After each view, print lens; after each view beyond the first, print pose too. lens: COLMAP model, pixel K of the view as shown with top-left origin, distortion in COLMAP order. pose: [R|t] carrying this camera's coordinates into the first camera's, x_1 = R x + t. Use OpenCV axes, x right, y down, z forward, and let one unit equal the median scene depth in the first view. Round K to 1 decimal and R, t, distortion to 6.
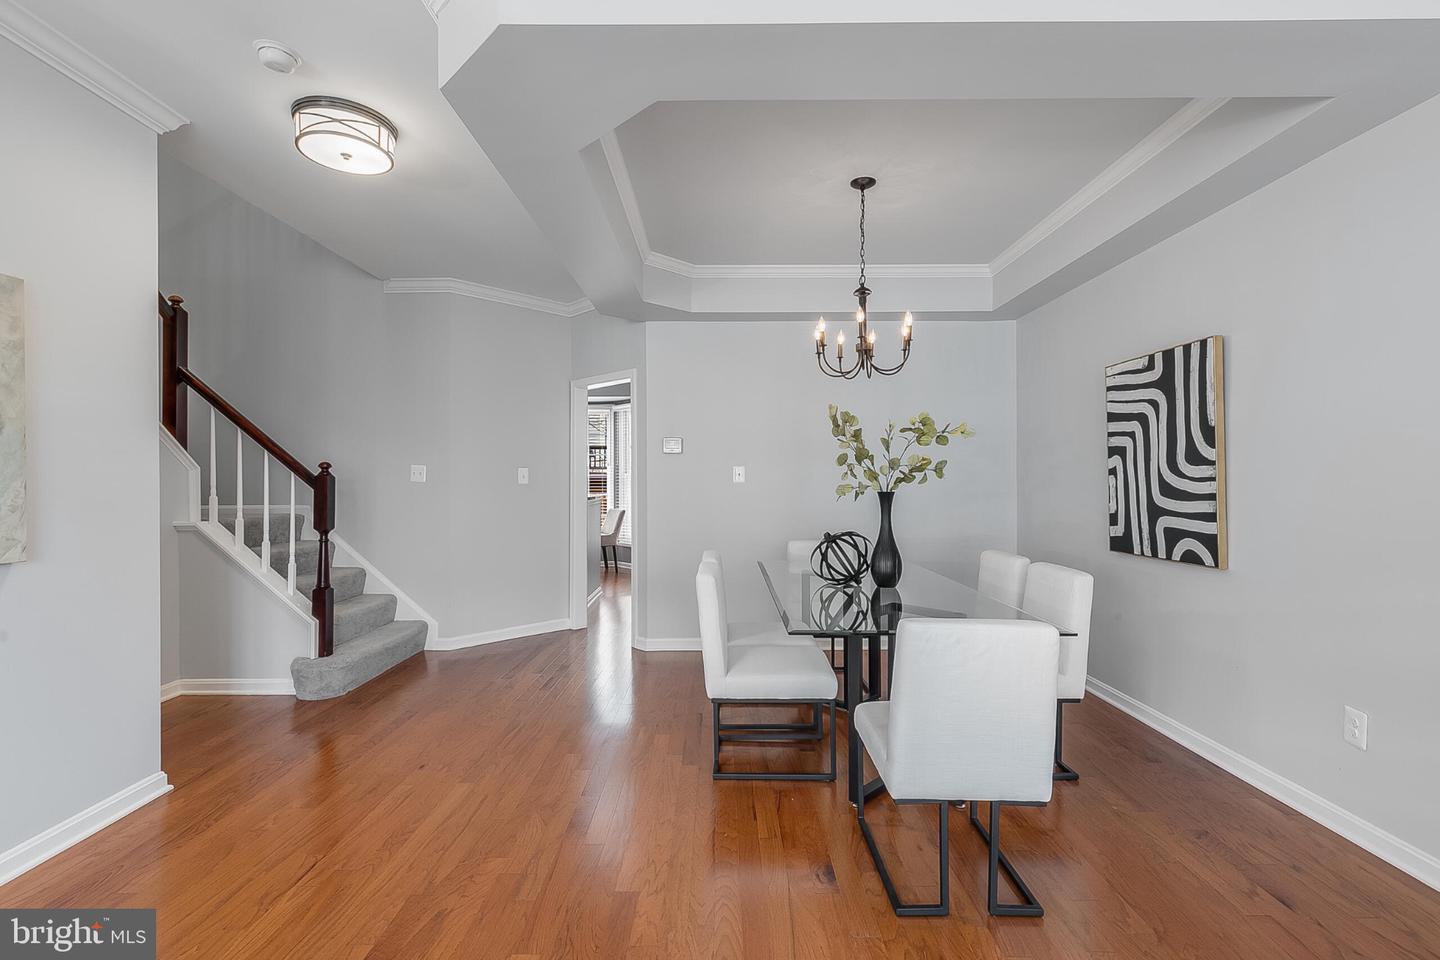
lens RADIAL K [[614.2, 0, 710.9], [0, 614.2, 481.9], [0, 0, 1]] dist [-0.002125, 0.000586]
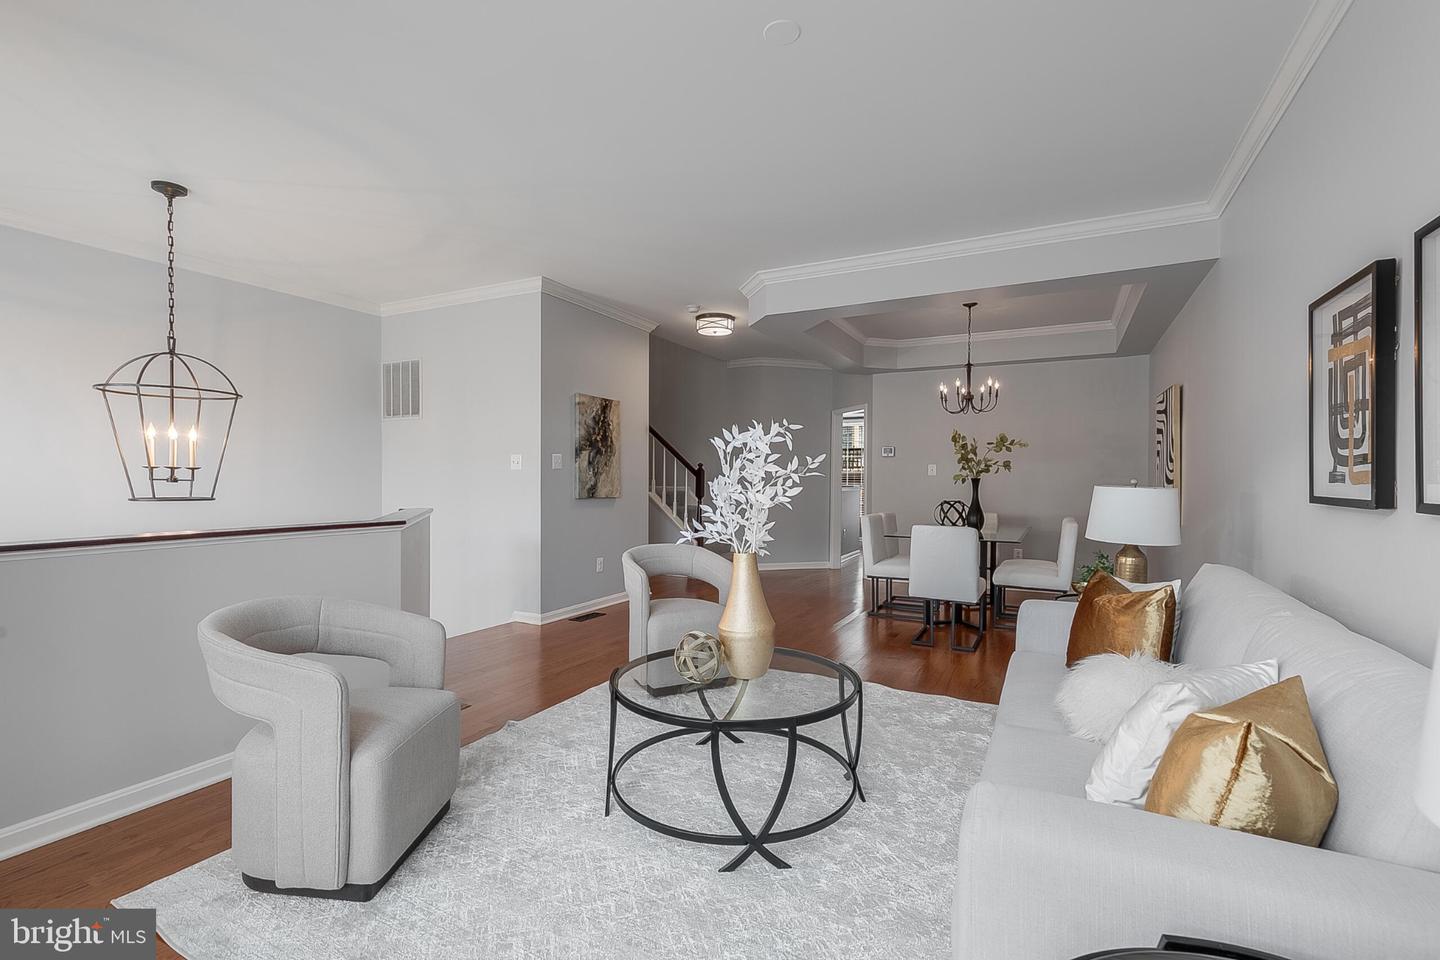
lens RADIAL K [[614.2, 0, 721.2], [0, 614.2, 479.2], [0, 0, 1]] dist [-0.002125, 0.000586]
pose [[0.881193, 0.006695, -0.472710, 0.376115], [-0.010210, 0.999936, -0.004872, 0.027660], [0.472647, 0.009120, 0.881205, -0.733986]]
